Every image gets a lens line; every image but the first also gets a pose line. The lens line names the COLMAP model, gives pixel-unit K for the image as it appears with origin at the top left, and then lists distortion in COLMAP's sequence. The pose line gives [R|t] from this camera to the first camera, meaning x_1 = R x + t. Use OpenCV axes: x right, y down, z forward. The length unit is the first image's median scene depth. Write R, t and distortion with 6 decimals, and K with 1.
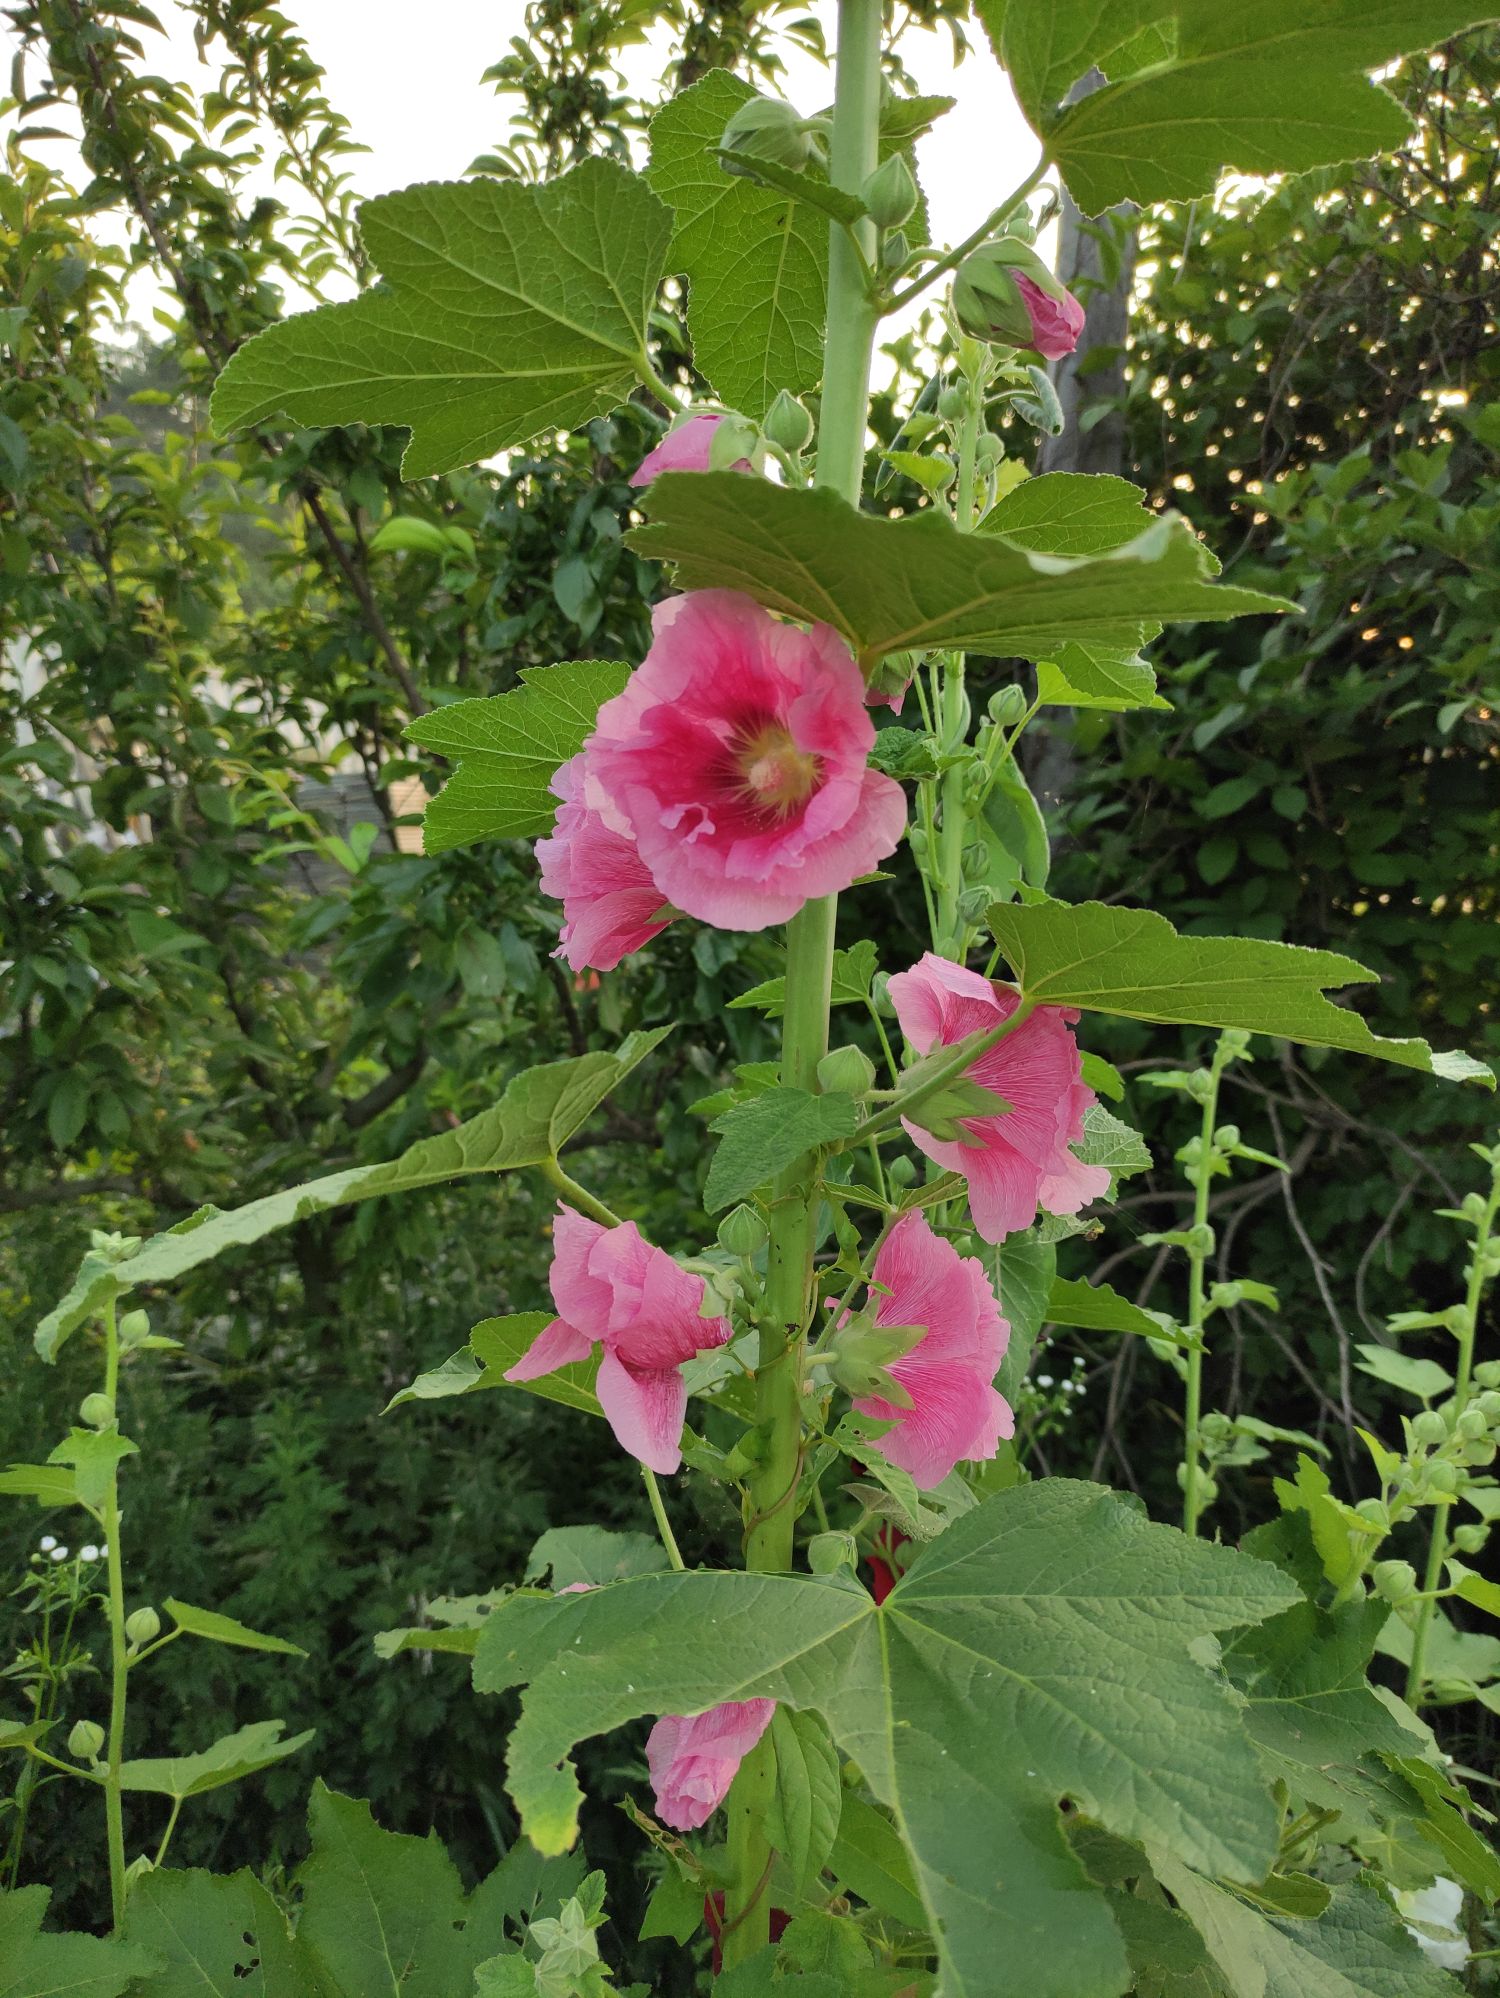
lens RADIAL K [[1452.9, 0, 754.1], [0, 1452.9, 999.5], [0, 0, 1]] dist [-0.052652, -0.005614]
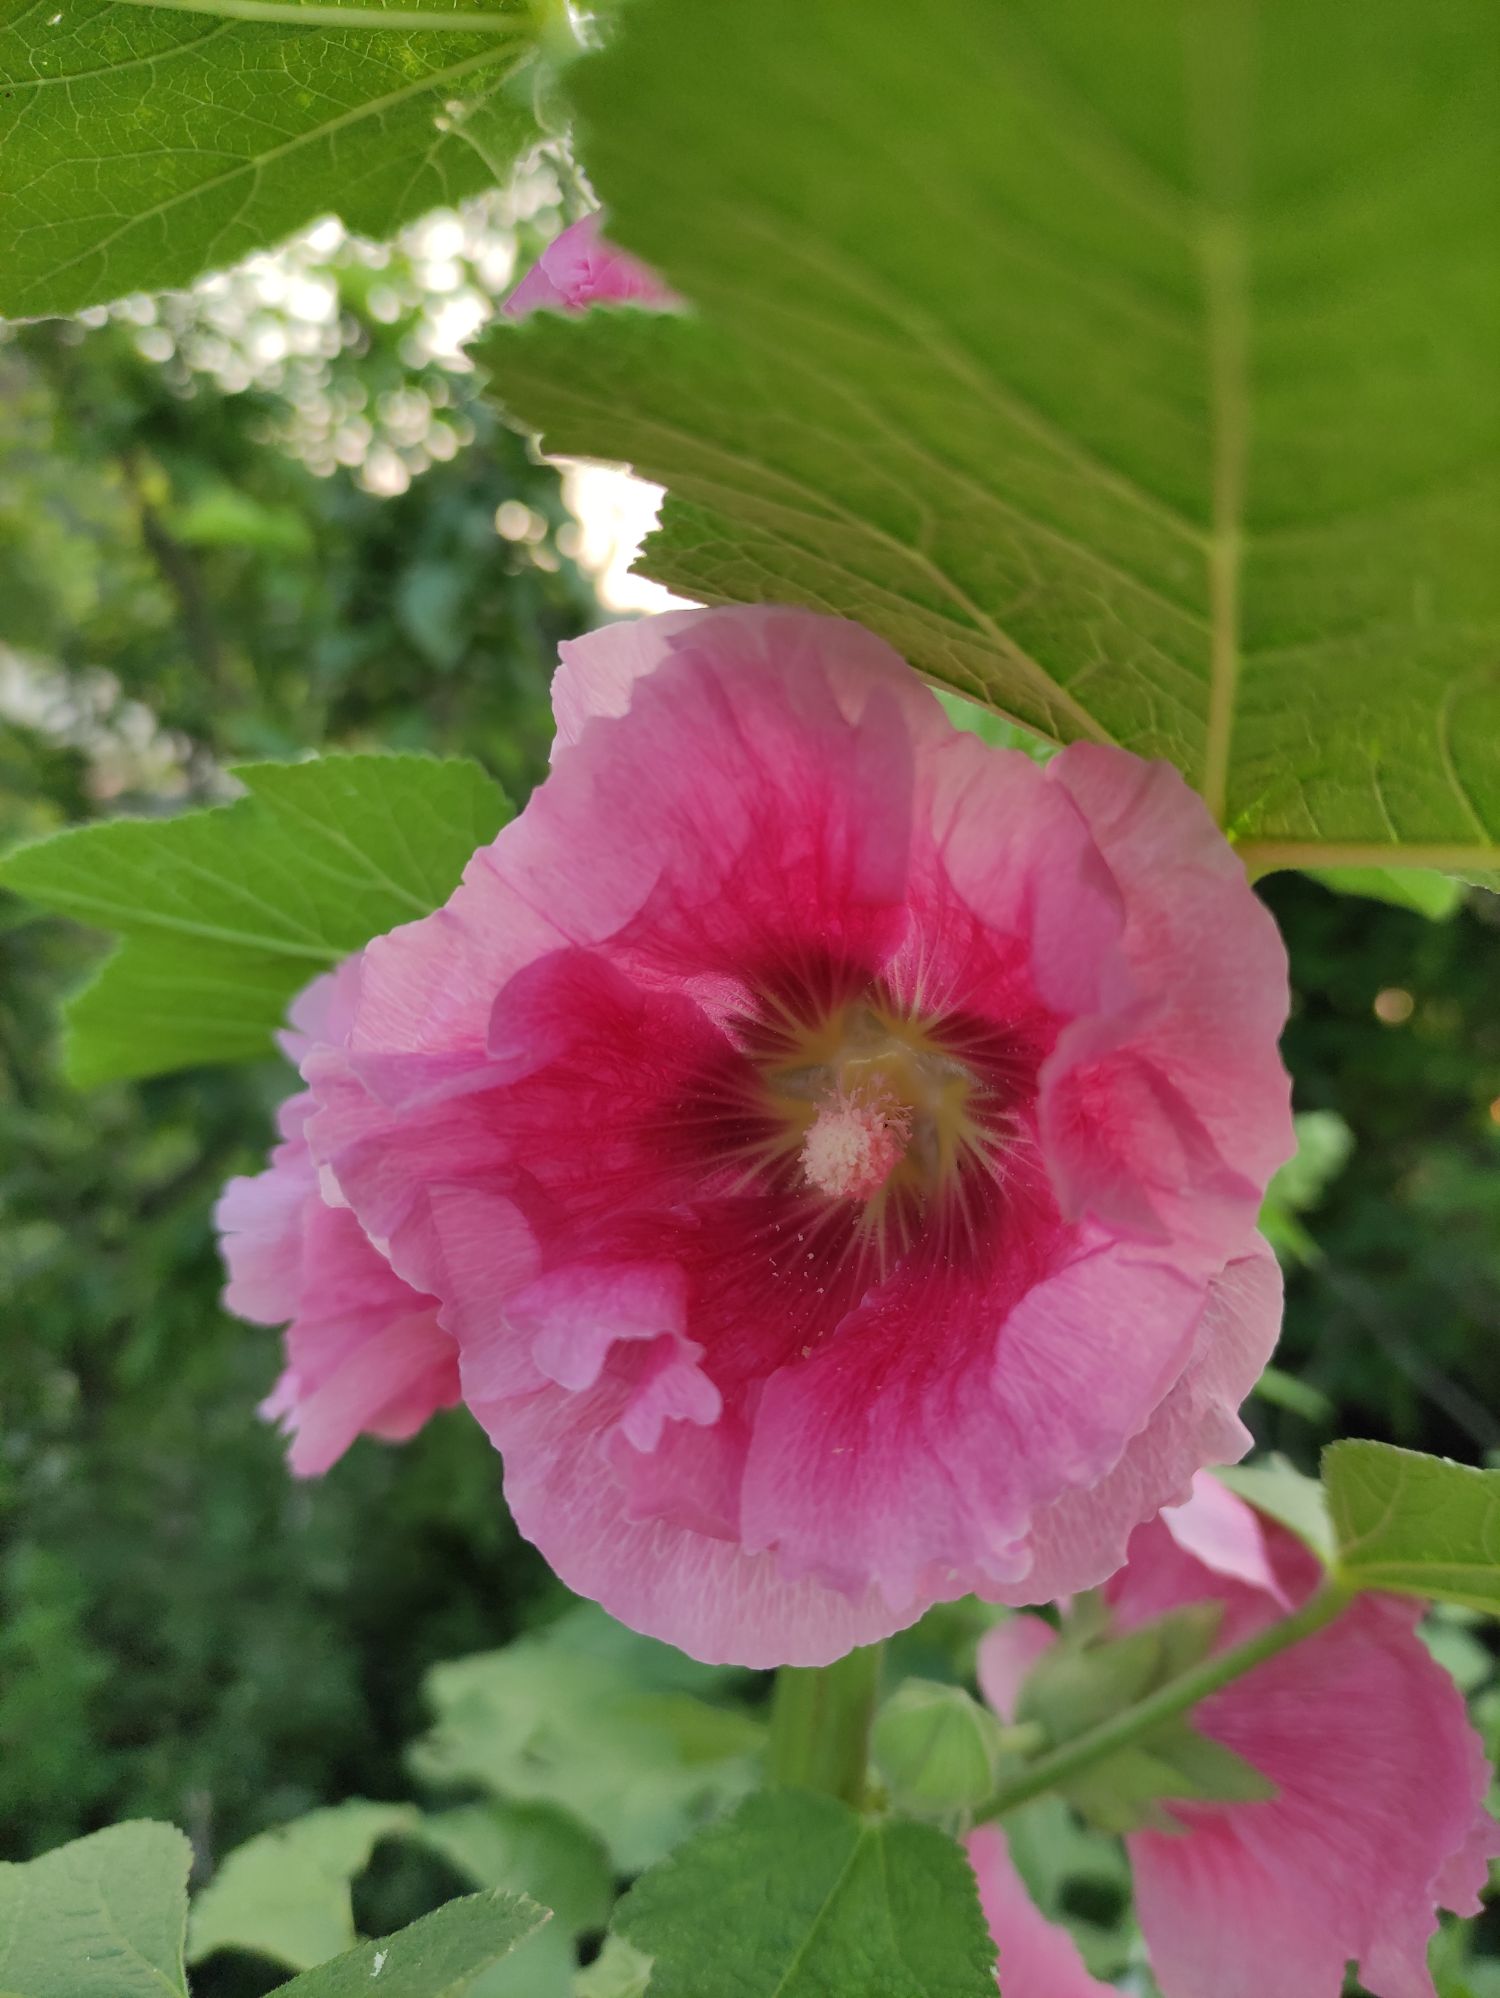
lens RADIAL K [[1452.9, 0, 746.8], [0, 1452.9, 995.9], [0, 0, 1]] dist [-0.052652, -0.005614]
pose [[0.994720, 0.045925, 0.091778, -0.018651], [-0.043619, 0.998684, -0.026976, -0.066536], [-0.092896, 0.022831, 0.995414, 0.238712]]
